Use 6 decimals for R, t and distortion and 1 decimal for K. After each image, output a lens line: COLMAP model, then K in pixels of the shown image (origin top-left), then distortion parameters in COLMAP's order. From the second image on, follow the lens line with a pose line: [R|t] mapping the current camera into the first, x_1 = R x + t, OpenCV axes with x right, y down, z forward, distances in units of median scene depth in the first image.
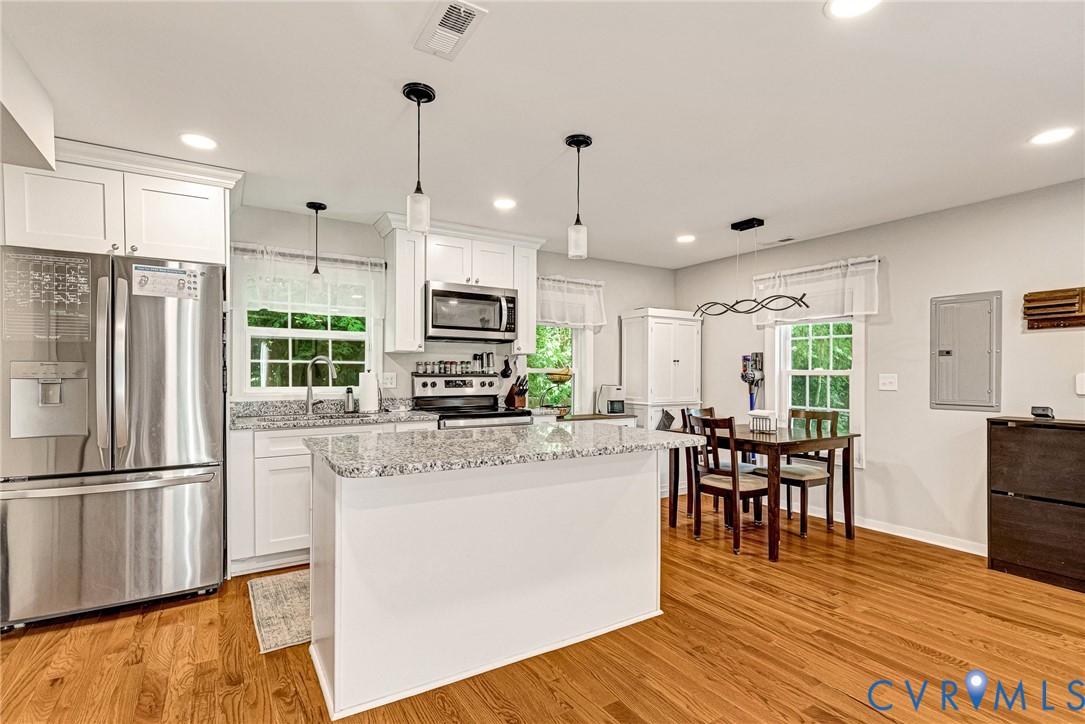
lens RADIAL K [[524.2, 0, 540.2], [0, 524.2, 373.9], [0, 0, 1]] dist [0.015213, 0.000054]
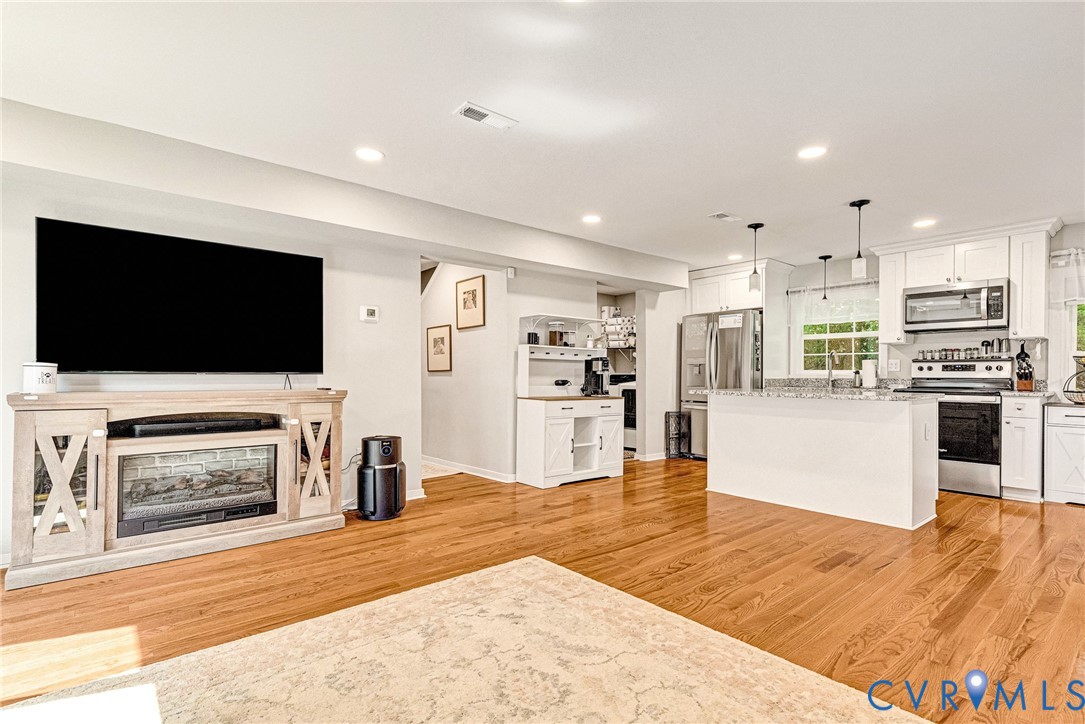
lens RADIAL K [[521.9, 0, 533.3], [0, 521.9, 375.5], [0, 0, 1]] dist [0.011118, -0.000424]
pose [[0.139577, 0.002000, -0.990209, 0.923280], [-0.001202, 0.999998, 0.001850, 0.037249], [0.990210, 0.000932, 0.139579, -0.097495]]
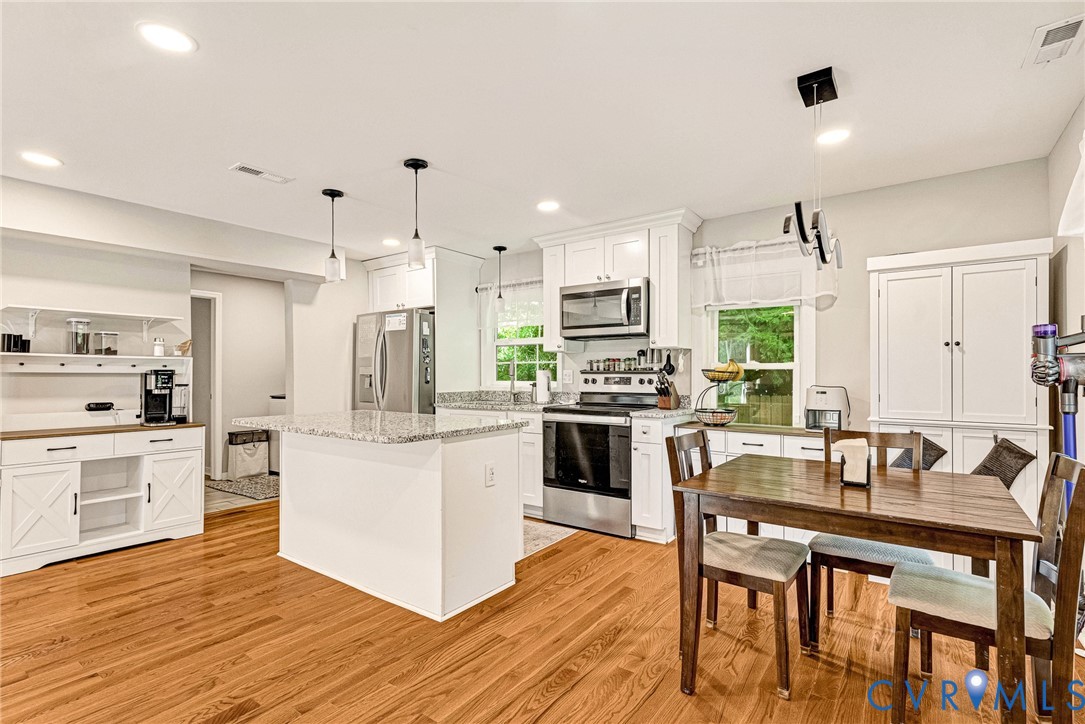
lens RADIAL K [[521.1, 0, 537.7], [0, 521.1, 368.5], [0, 0, 1]] dist [0.014322, -0.000439]
pose [[0.367424, -0.009572, -0.930004, 0.764708], [0.005624, 0.999952, -0.008070, 0.003066], [0.930036, -0.002265, 0.367460, 0.527350]]
